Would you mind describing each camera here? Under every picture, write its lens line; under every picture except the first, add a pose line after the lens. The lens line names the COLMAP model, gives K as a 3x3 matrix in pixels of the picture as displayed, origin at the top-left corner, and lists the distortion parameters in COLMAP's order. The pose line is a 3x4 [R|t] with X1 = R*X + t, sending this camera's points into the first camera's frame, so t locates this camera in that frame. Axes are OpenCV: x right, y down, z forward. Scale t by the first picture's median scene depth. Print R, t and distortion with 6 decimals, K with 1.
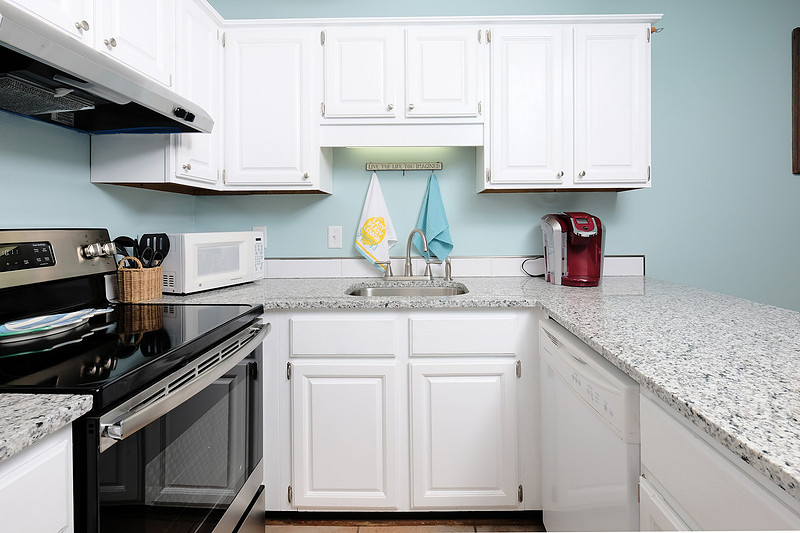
lens RADIAL K [[354.1, 0, 402.2], [0, 354.1, 225.8], [0, 0, 1]] dist [-0.001443, -0.000052]
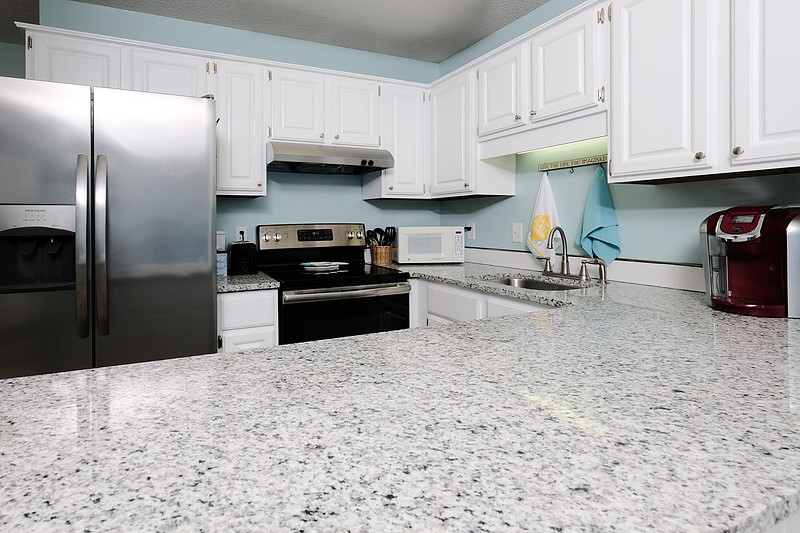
lens RADIAL K [[354.1, 0, 402.2], [0, 354.1, 225.8], [0, 0, 1]] dist [-0.001443, -0.000052]
pose [[0.565894, 0.015425, -0.824333, 0.687107], [-0.002158, 0.999849, 0.017228, -0.011093], [0.824475, -0.007970, 0.565842, 0.061474]]
